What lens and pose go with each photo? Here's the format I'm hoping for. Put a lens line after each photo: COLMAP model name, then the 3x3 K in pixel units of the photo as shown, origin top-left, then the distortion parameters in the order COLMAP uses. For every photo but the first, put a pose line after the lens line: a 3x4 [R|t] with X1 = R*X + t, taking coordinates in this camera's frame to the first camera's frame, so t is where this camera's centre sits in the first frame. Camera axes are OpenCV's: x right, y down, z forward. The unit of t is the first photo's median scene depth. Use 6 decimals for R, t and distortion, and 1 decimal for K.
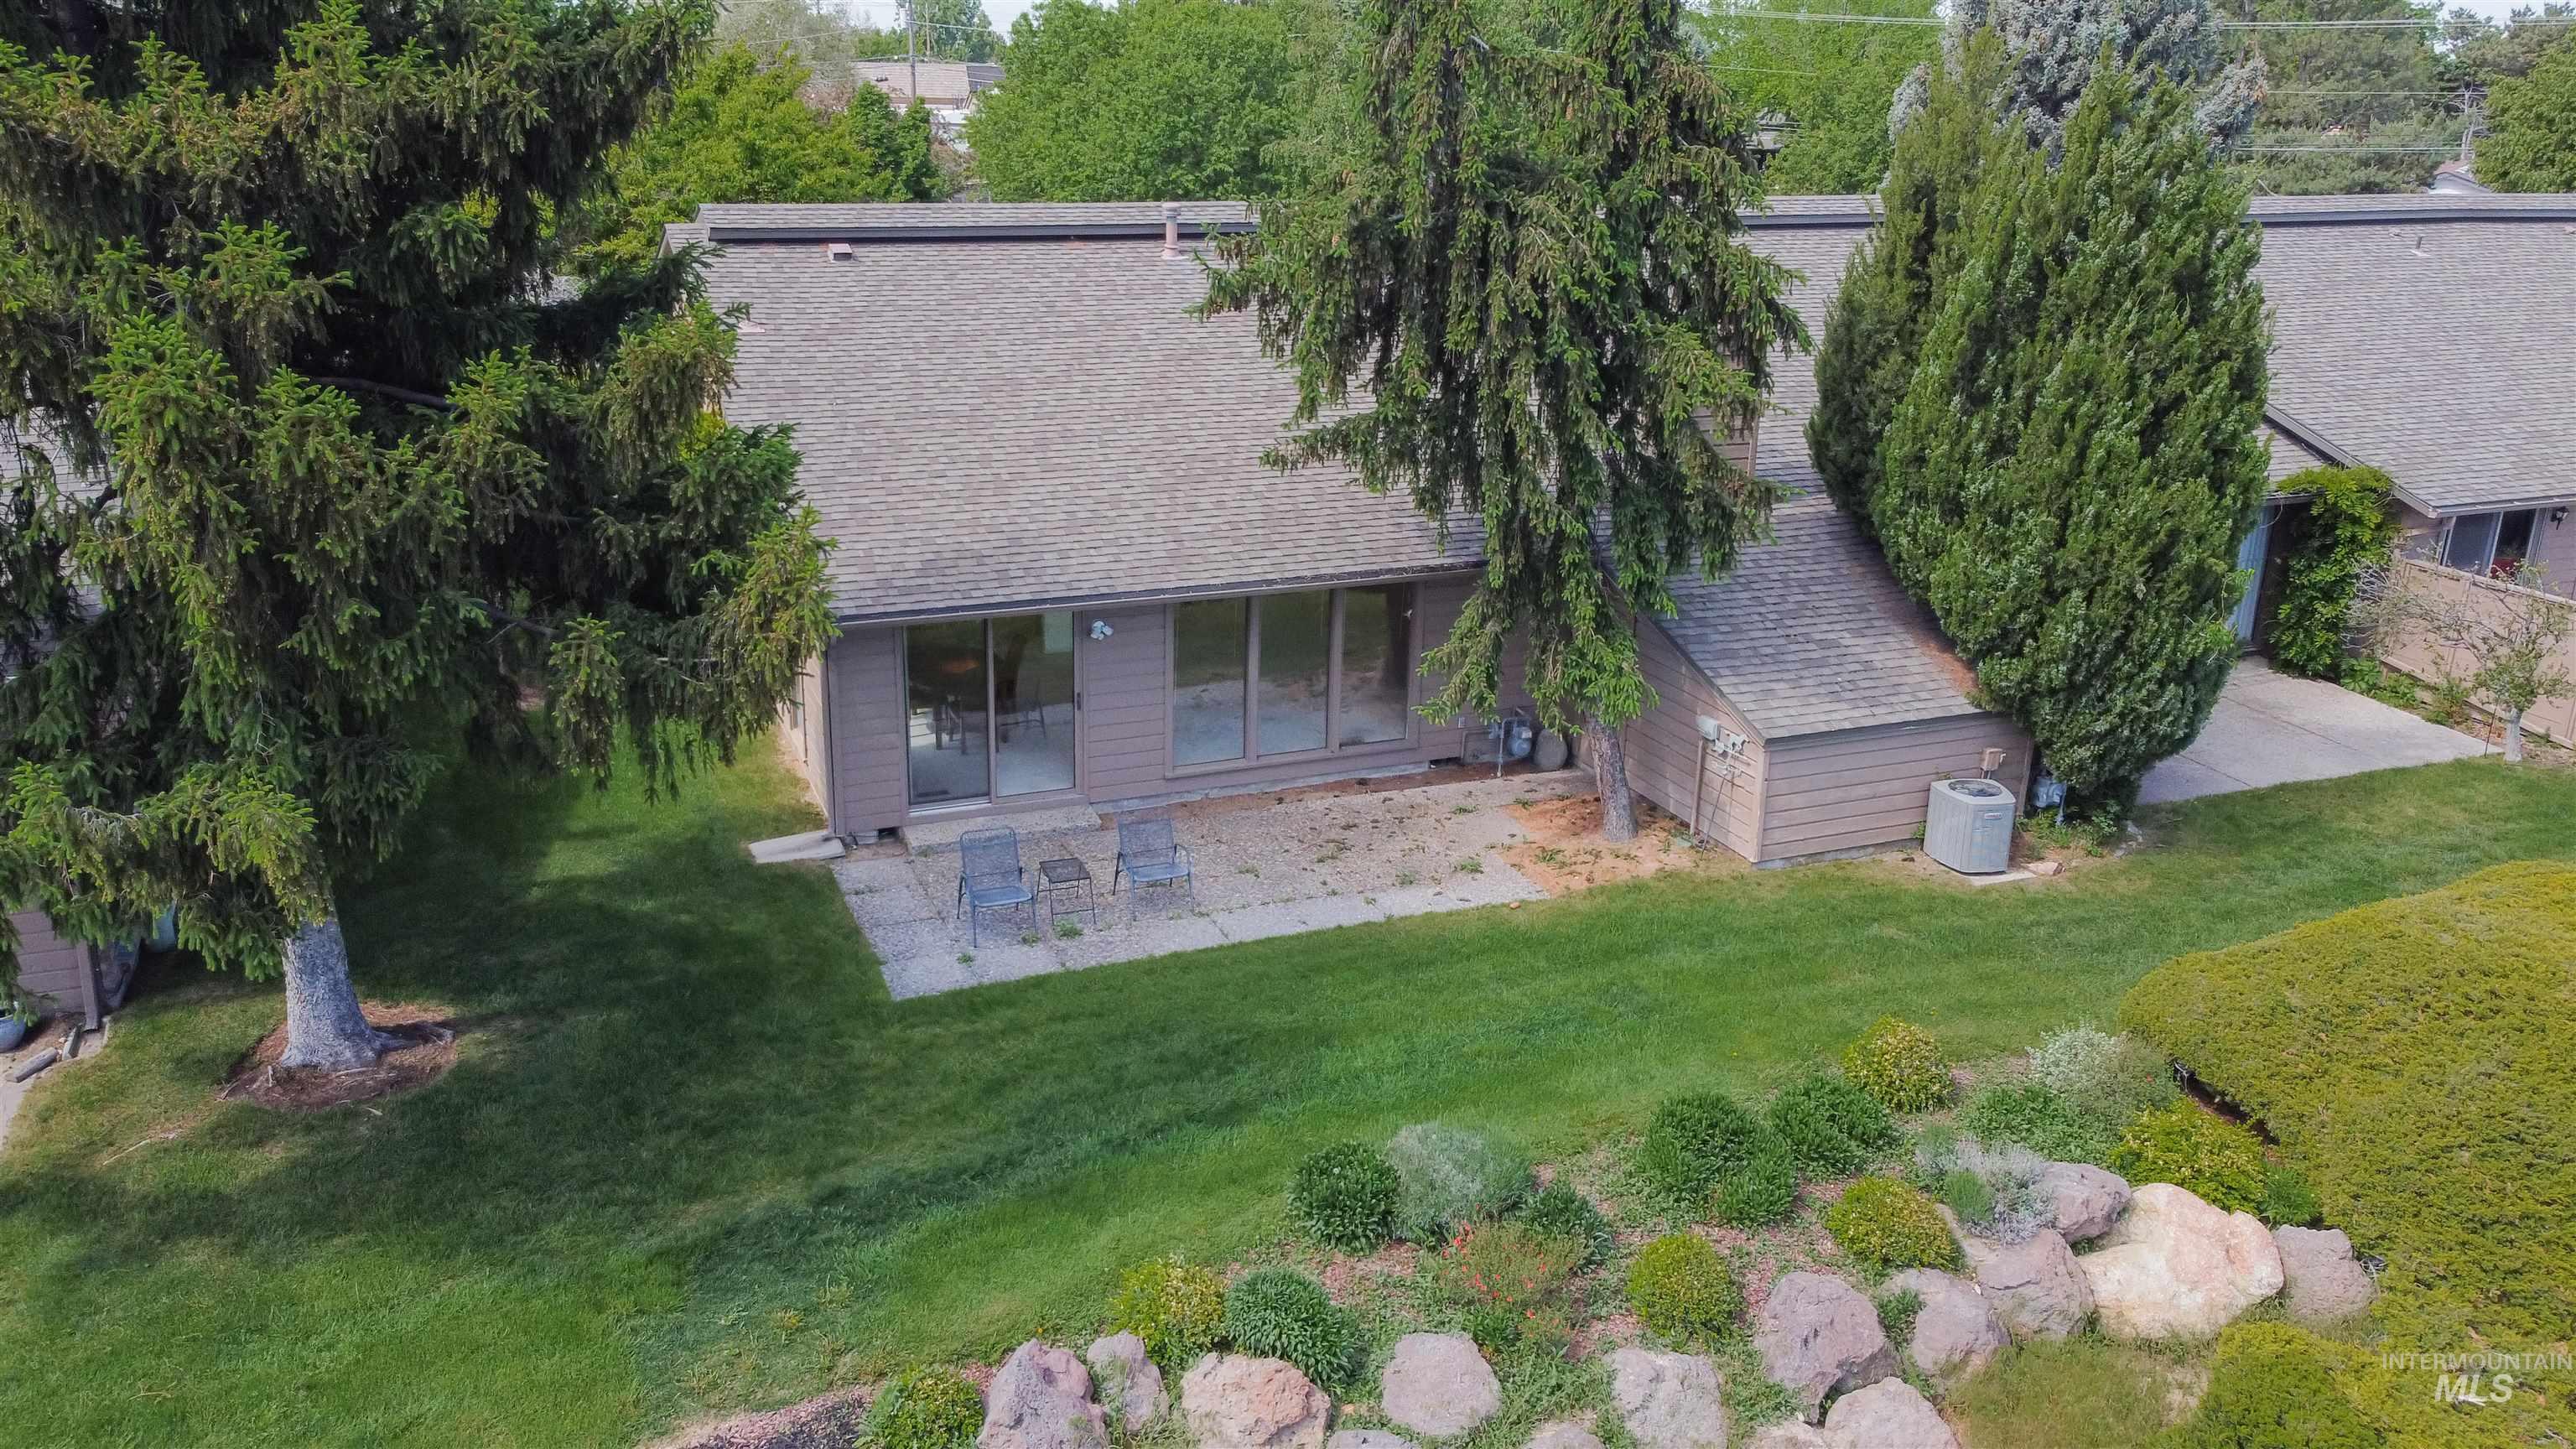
lens RADIAL K [[1952.0, 0, 1247.9], [0, 1952.0, 701.3], [0, 0, 1]] dist [0.012728, 0.006649]
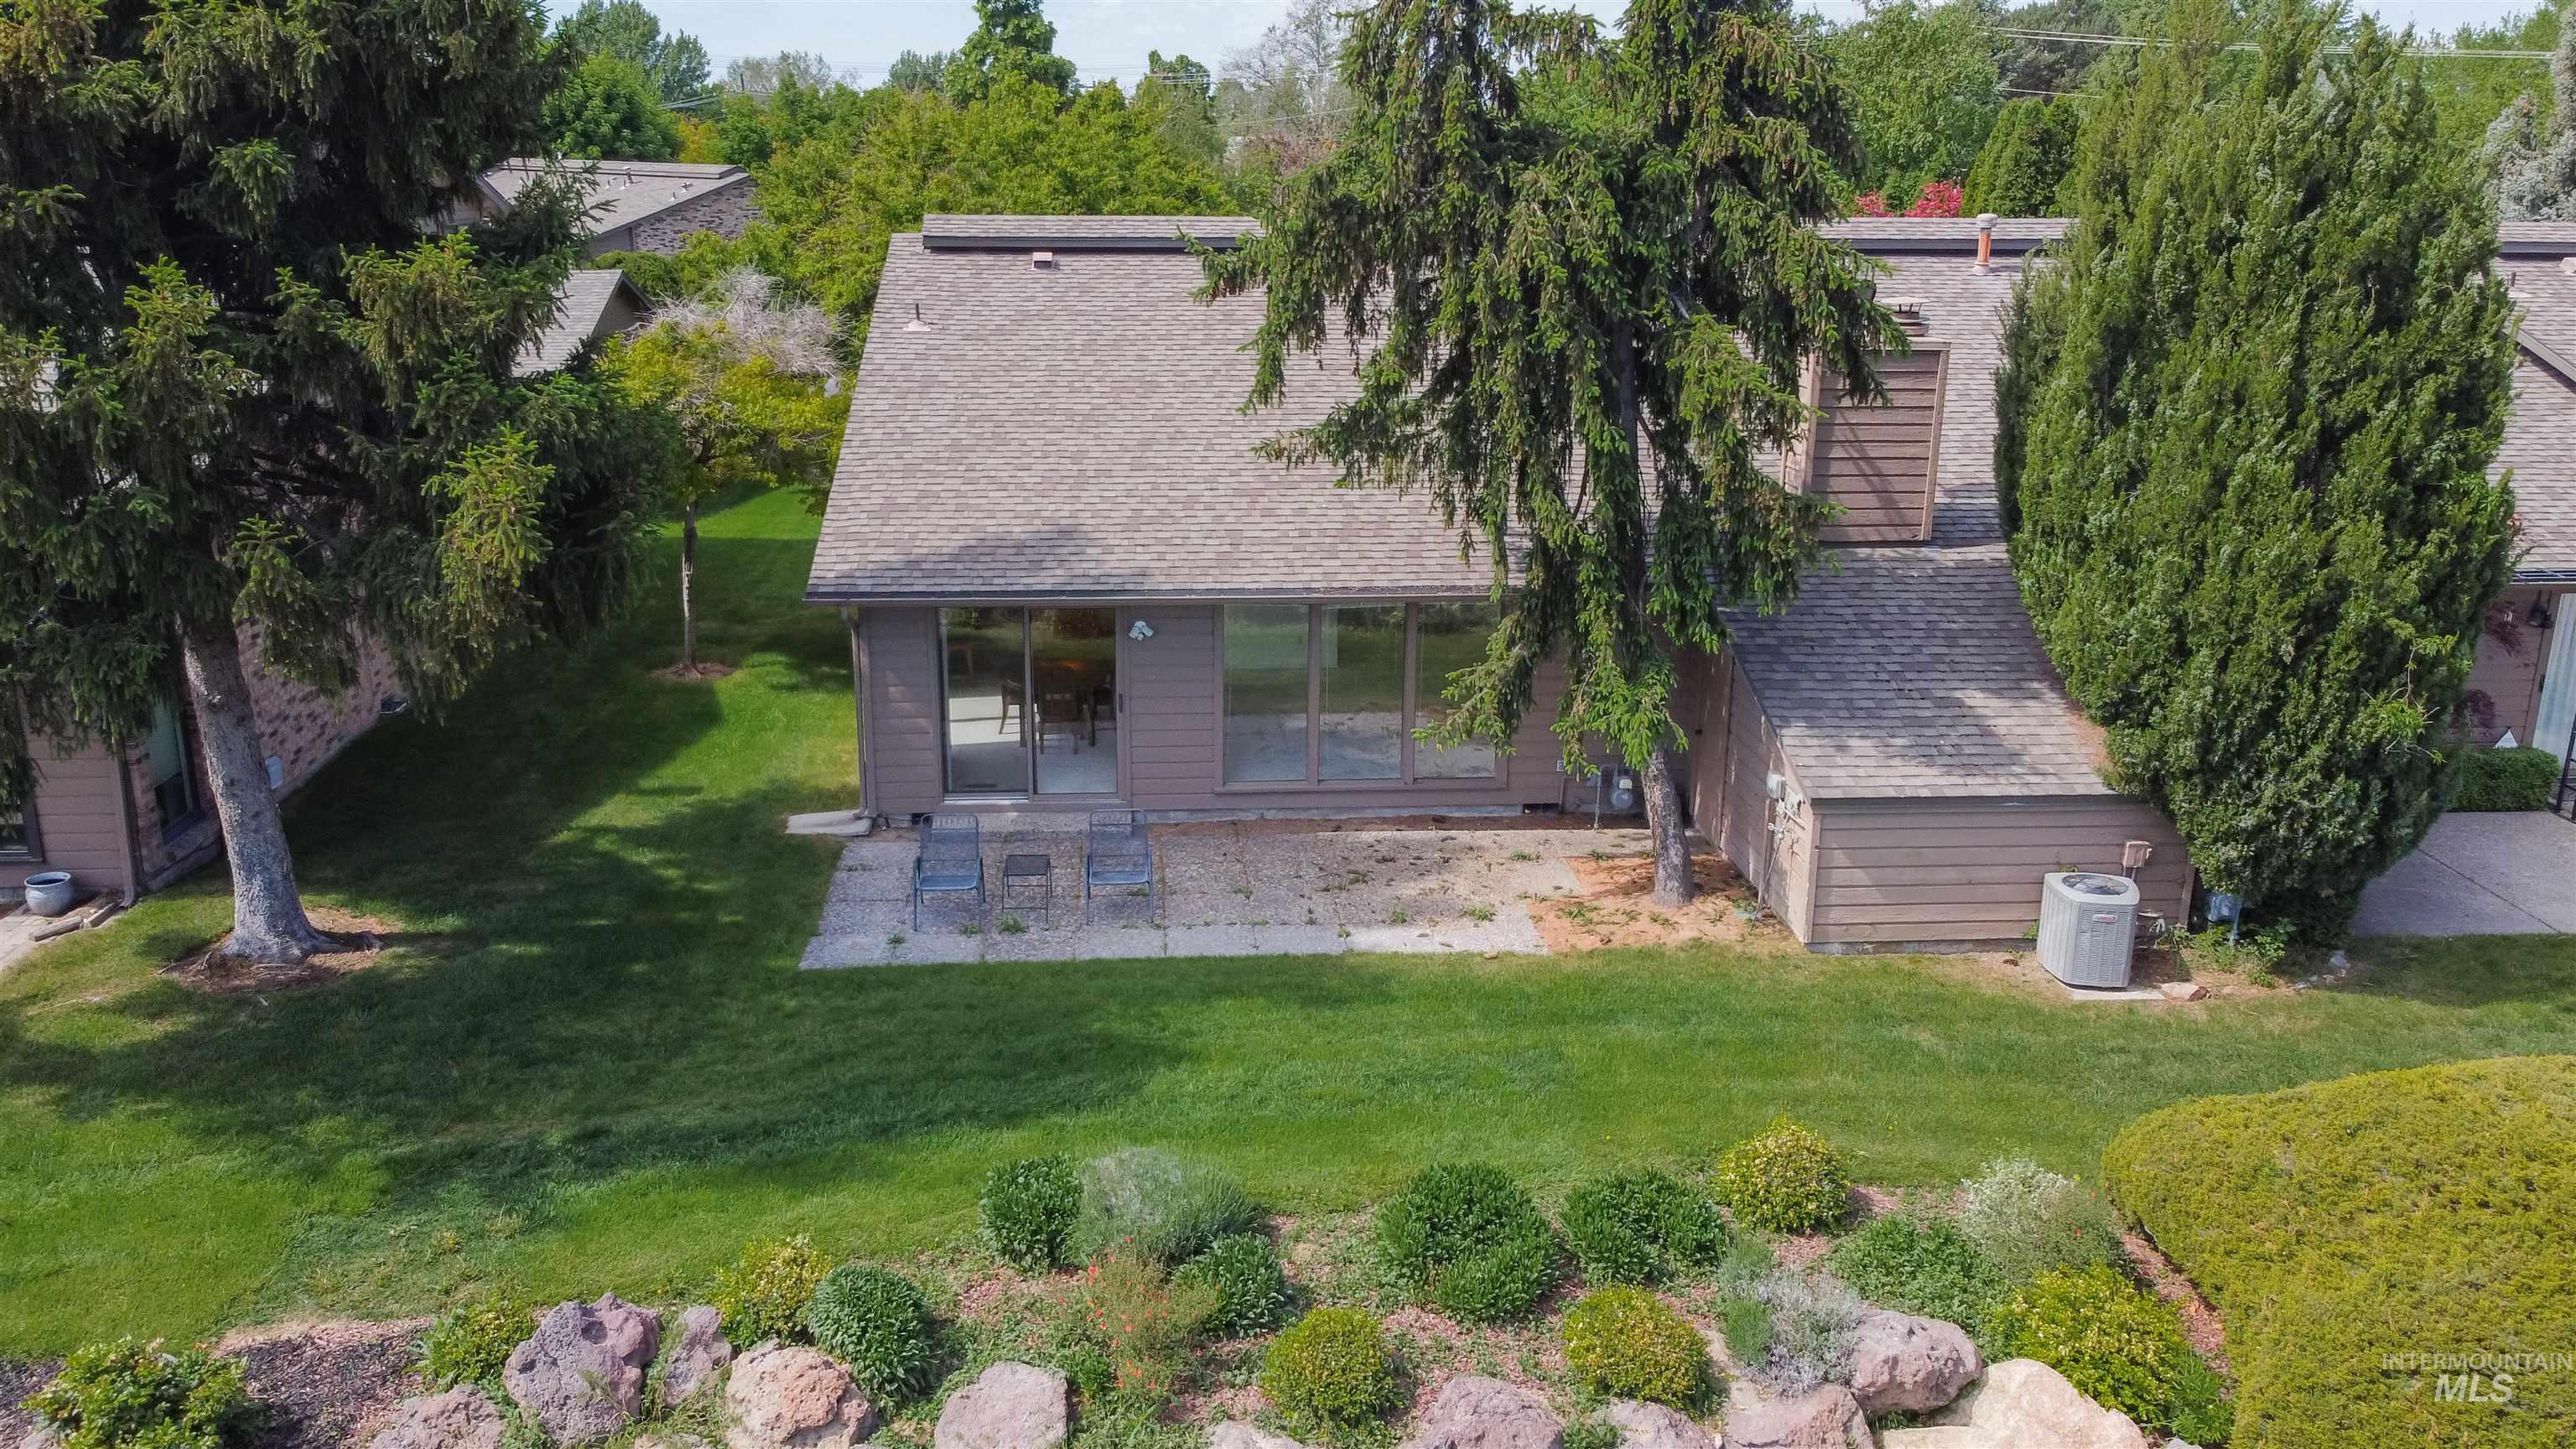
lens RADIAL K [[1952.0, 0, 1266.4], [0, 1952.0, 716.4], [0, 0, 1]] dist [0.012728, 0.006649]
pose [[0.950003, 0.075951, -0.302862, 0.300140], [-0.086172, 0.996069, -0.020506, 0.022027], [0.300114, 0.045579, 0.952814, 0.104334]]
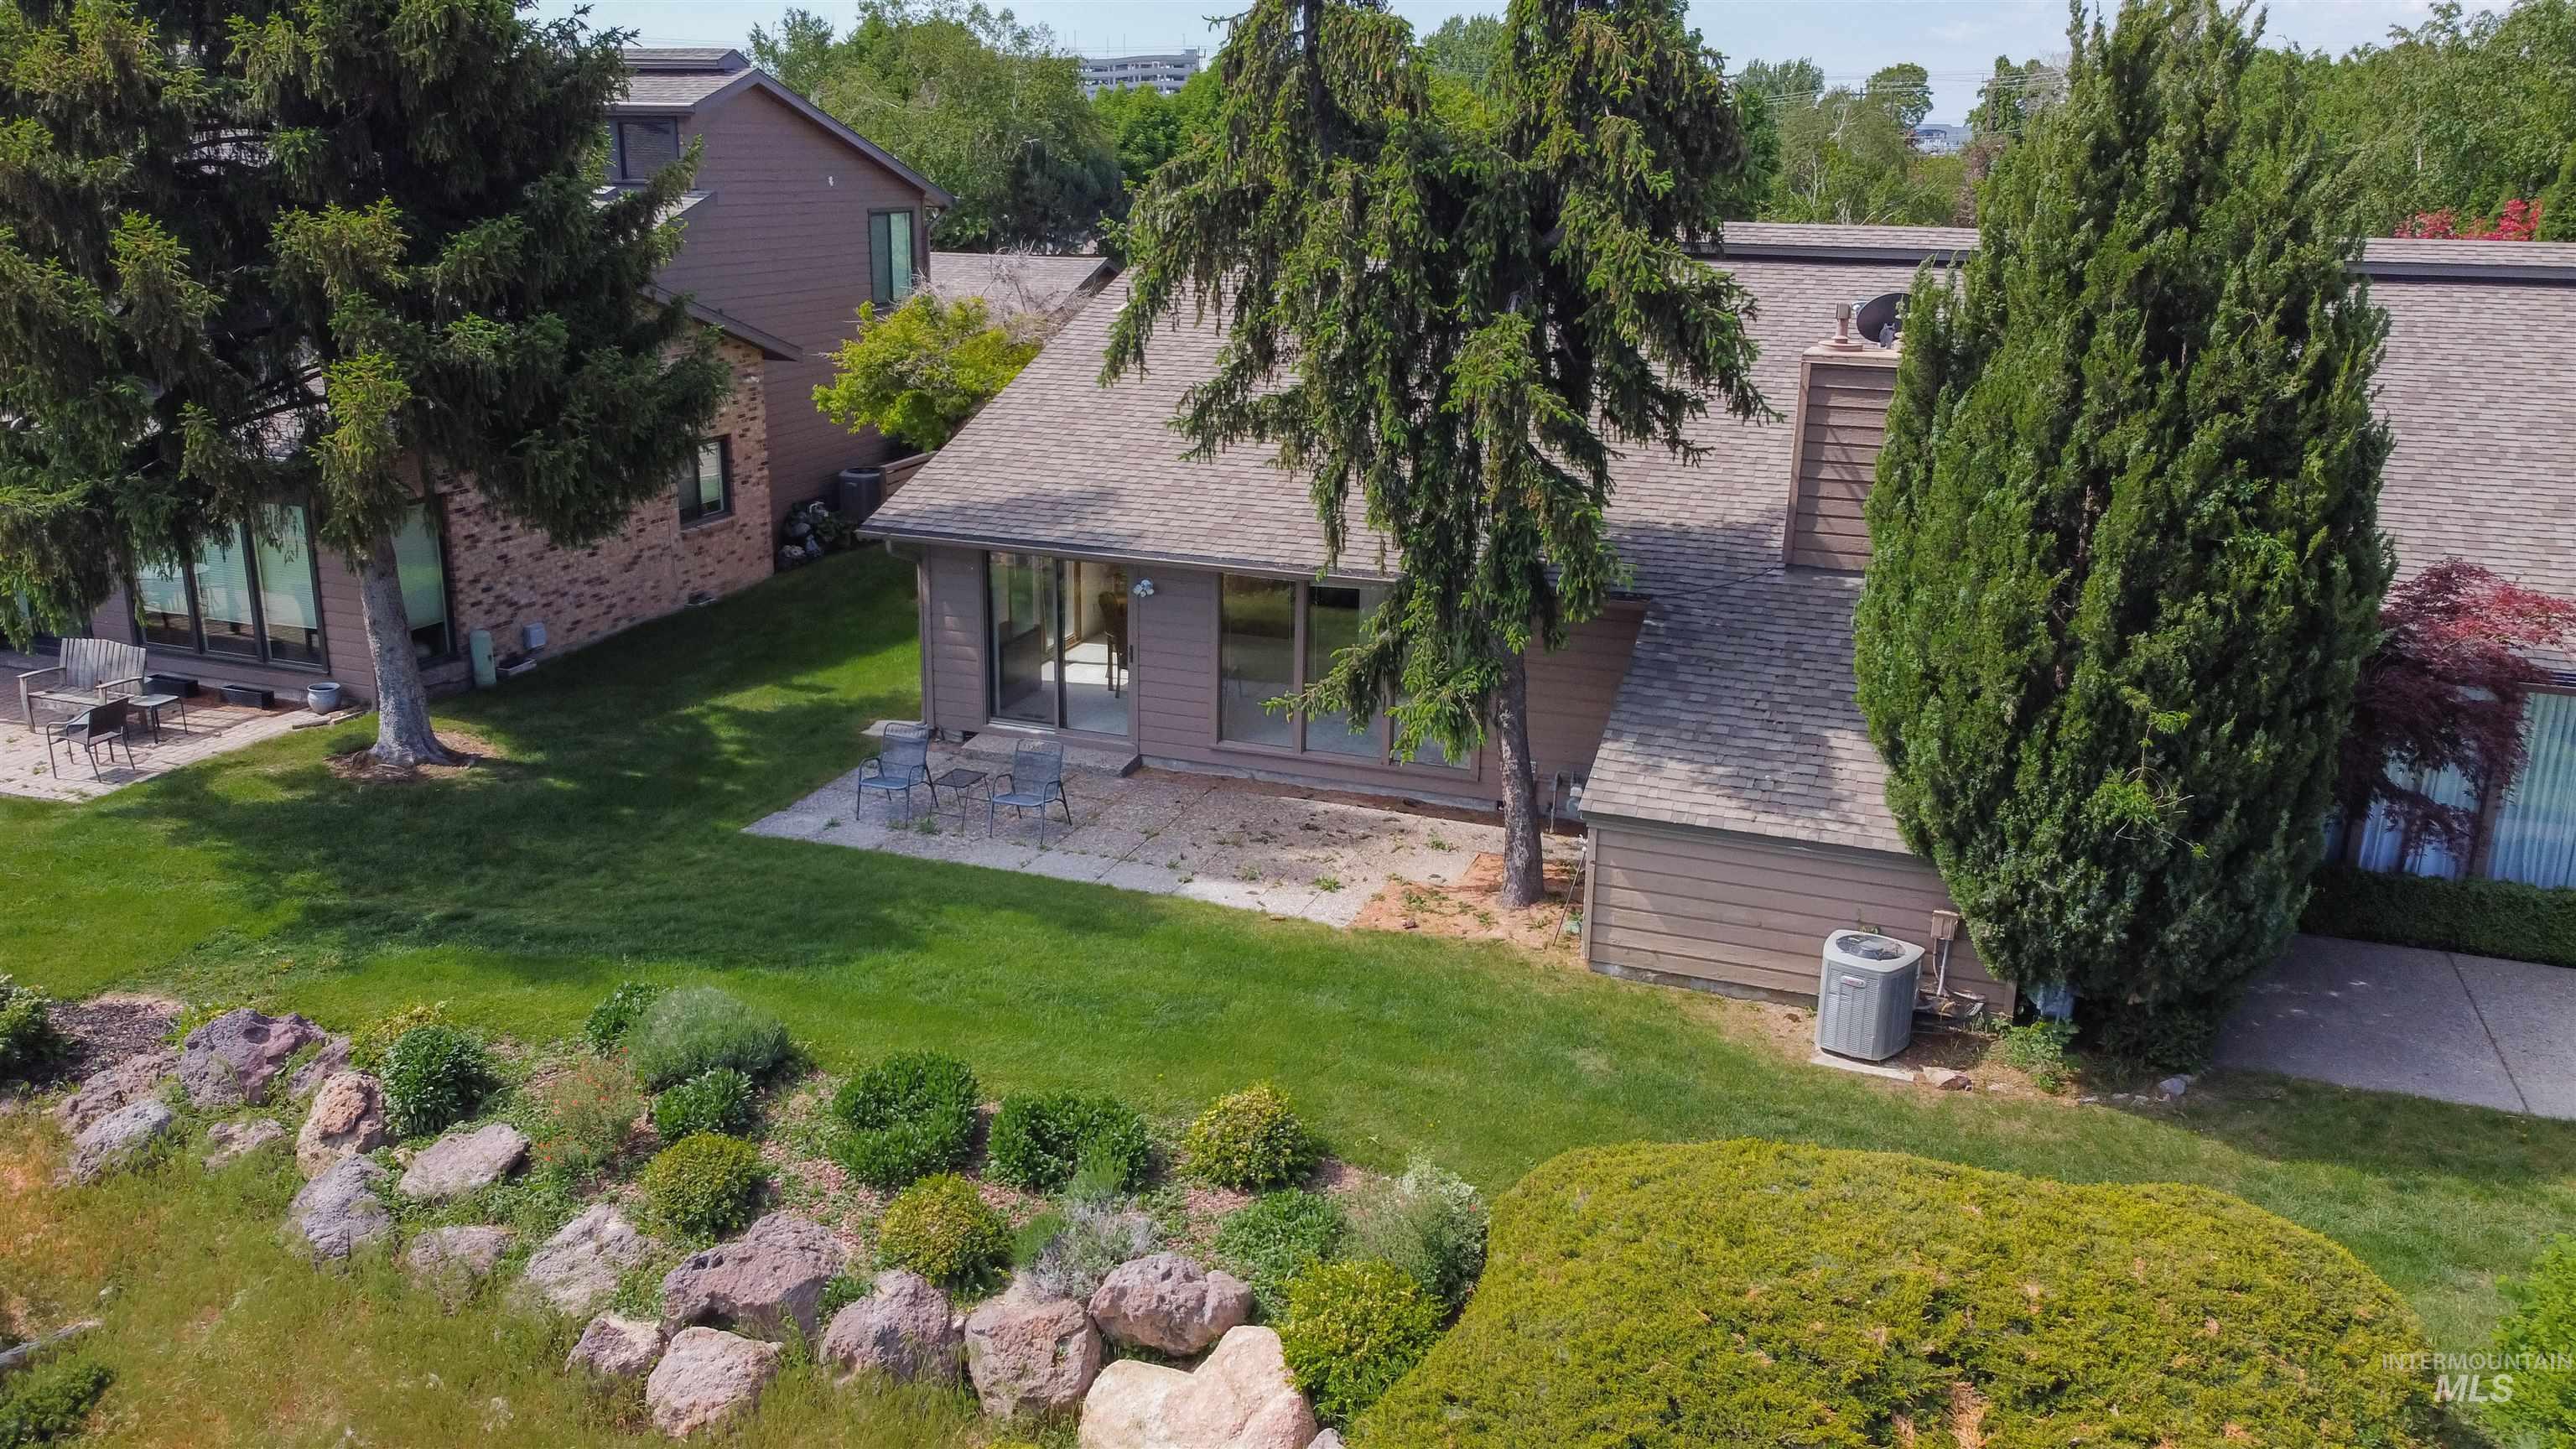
lens RADIAL K [[1952.0, 0, 1273.8], [0, 1952.0, 710.4], [0, 0, 1]] dist [0.012728, 0.006649]
pose [[0.735517, 0.181660, -0.652698, 0.722817], [-0.211098, 0.976873, 0.034001, -0.024117], [0.643779, 0.112775, 0.756855, 0.273273]]
